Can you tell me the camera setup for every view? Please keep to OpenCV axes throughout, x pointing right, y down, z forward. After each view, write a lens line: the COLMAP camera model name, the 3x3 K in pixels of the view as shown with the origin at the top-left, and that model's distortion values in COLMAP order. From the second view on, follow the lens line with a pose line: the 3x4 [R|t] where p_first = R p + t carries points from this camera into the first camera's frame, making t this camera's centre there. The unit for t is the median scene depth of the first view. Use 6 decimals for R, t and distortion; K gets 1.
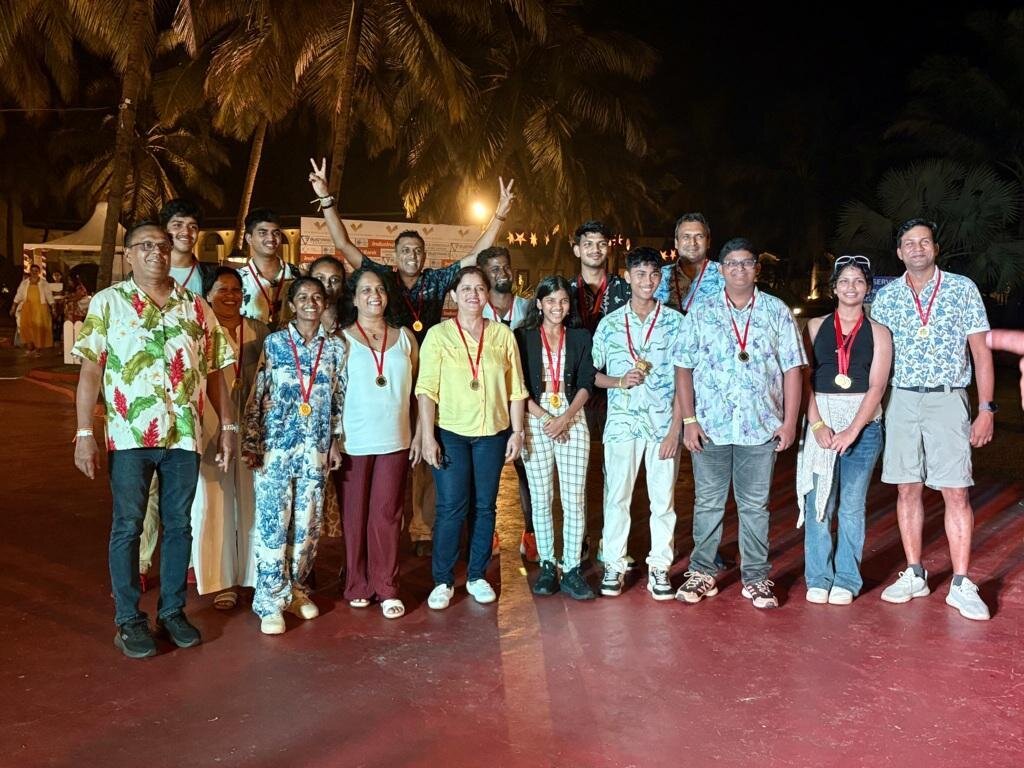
lens RADIAL K [[1108.7, 0, 505.4], [0, 1108.7, 398.9], [0, 0, 1]] dist [0.018435, 0.000000]
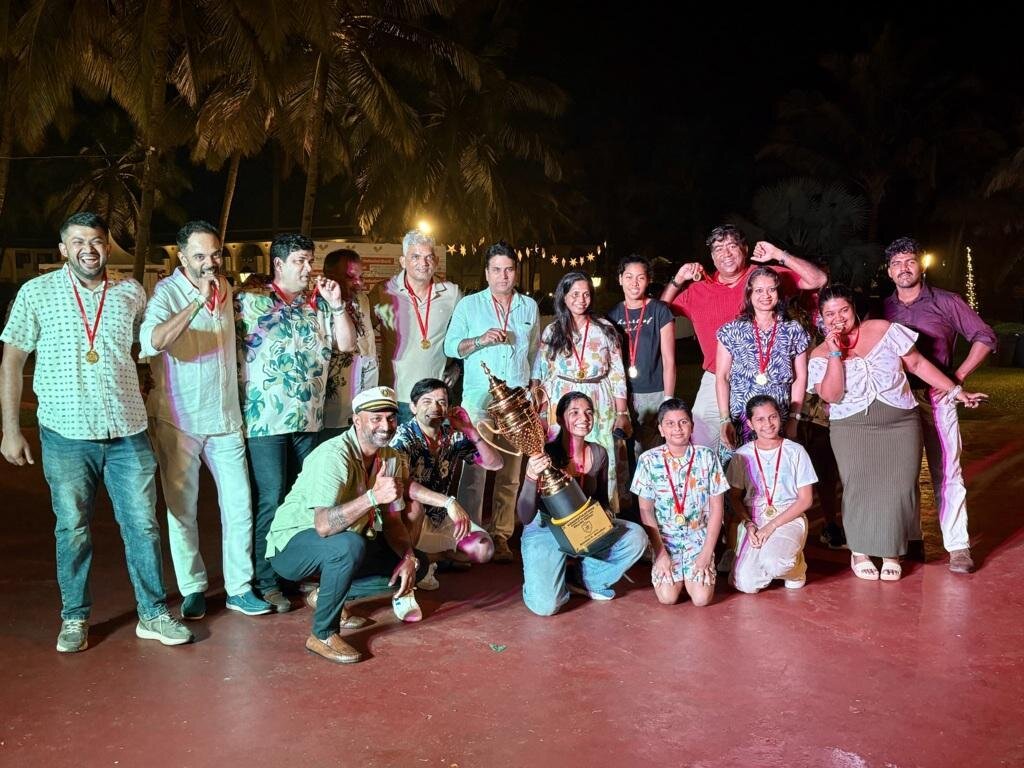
lens RADIAL K [[1035.4, 0, 507.6], [0, 1035.4, 390.6], [0, 0, 1]] dist [0.013543, 0.000000]
pose [[0.996157, -0.030023, 0.082274, -0.030480], [0.030391, 0.999533, -0.003225, 0.010309], [-0.082139, 0.005713, 0.996605, -0.109585]]
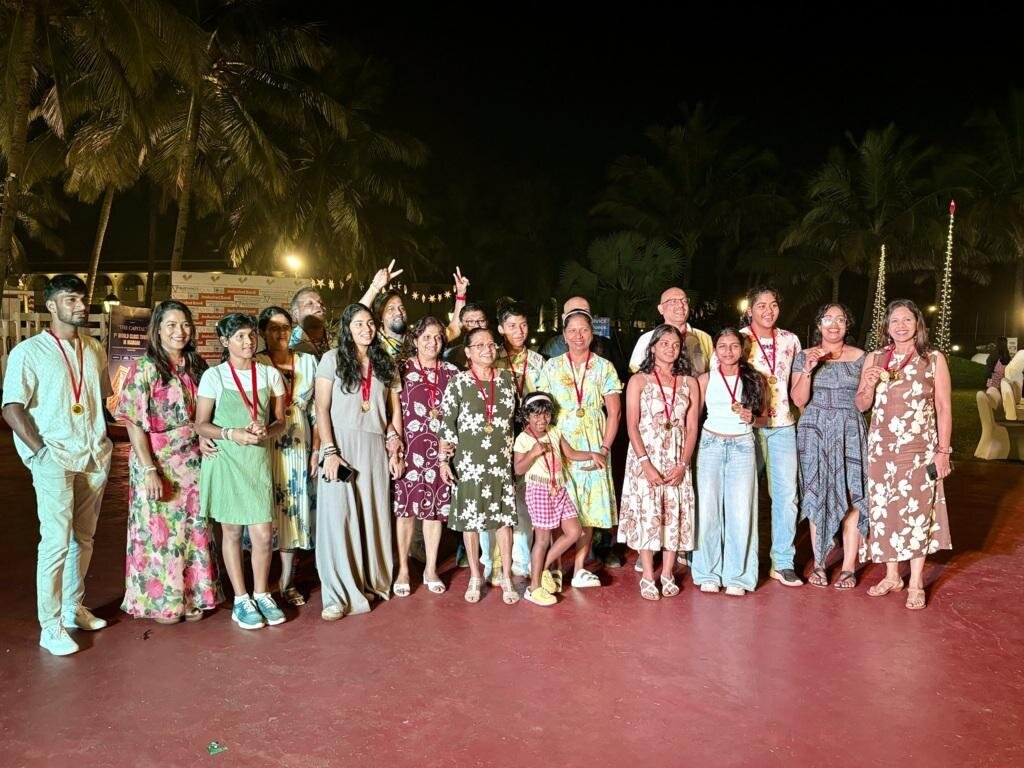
lens RADIAL K [[898.2, 0, 513.0], [0, 898.2, 387.7], [0, 0, 1]] dist [0.017915, -0.004071]
pose [[0.971828, -0.018160, 0.234991, -0.023437], [0.024508, 0.999409, -0.024122, 0.005113], [-0.234414, 0.029202, 0.971698, -0.064523]]
